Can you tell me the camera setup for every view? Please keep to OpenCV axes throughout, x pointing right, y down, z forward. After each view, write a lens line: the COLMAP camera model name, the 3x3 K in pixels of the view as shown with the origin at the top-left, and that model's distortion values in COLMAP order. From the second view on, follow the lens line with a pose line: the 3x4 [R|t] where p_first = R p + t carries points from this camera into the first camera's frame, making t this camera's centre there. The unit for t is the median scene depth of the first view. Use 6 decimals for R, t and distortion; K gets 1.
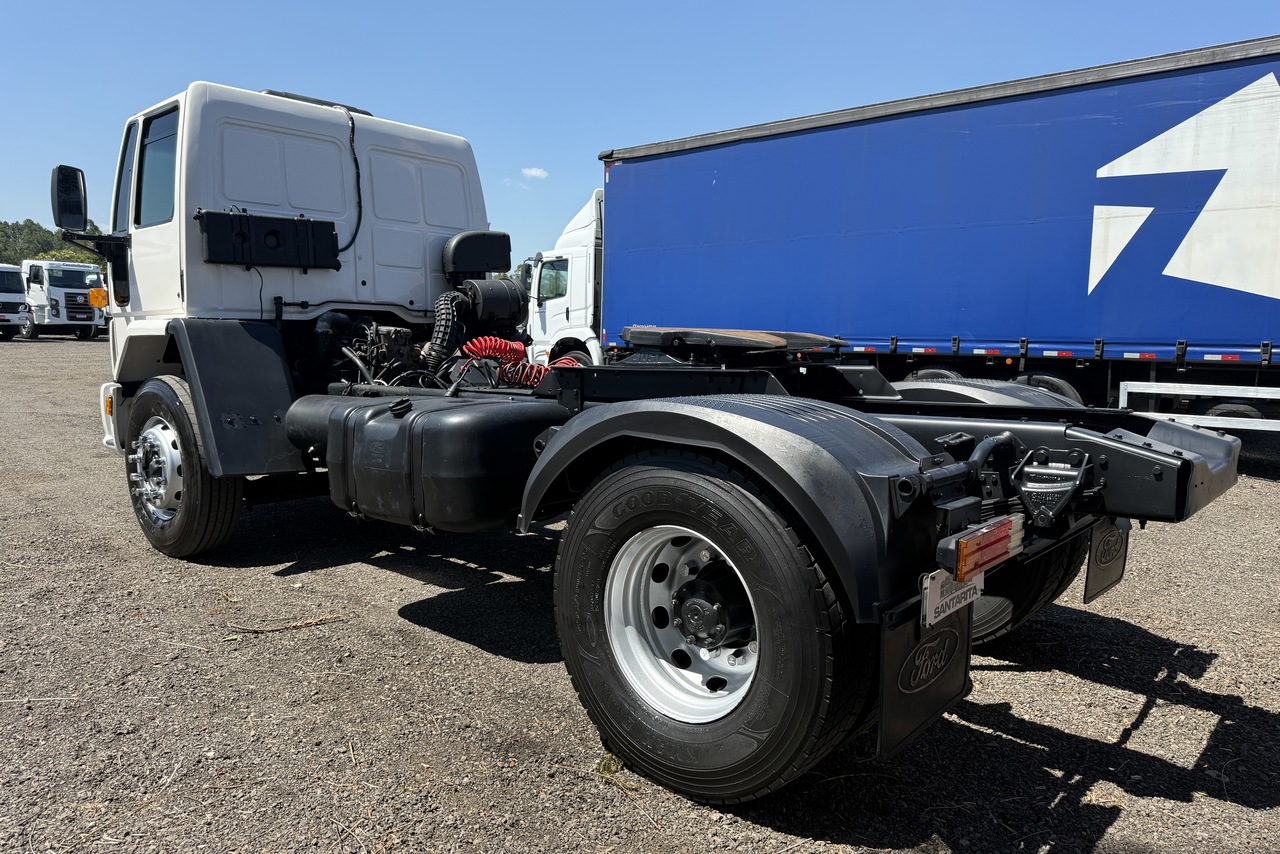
lens RADIAL K [[906.6, 0, 629.3], [0, 906.6, 436.7], [0, 0, 1]] dist [0.000981, -0.006930]
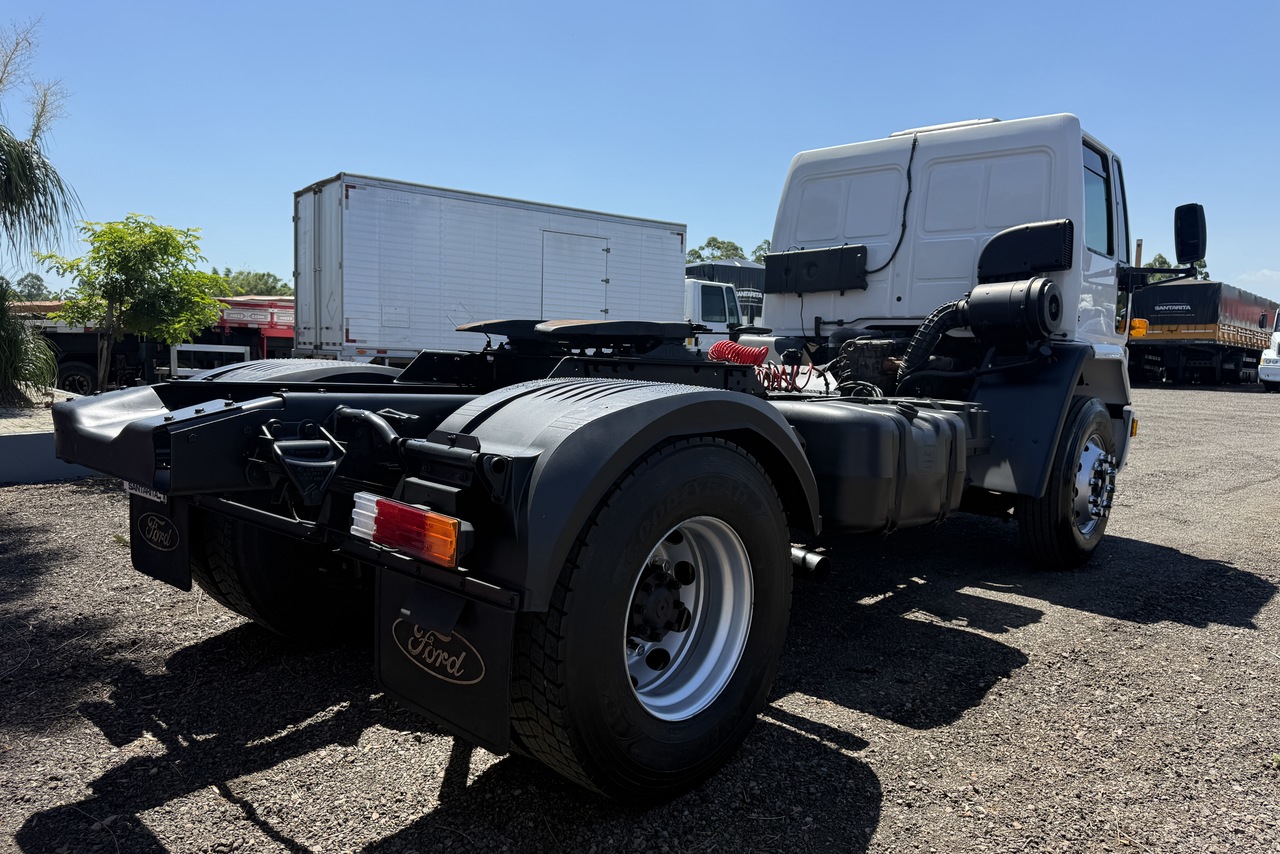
lens RADIAL K [[901.2, 0, 646.3], [0, 901.2, 436.7], [0, 0, 1]] dist [0.085897, -0.118773]
pose [[-0.011331, 0.080614, -0.996681, 0.462357], [-0.148697, 0.985527, 0.081403, -0.036041], [0.988818, 0.149126, 0.000820, 0.457974]]
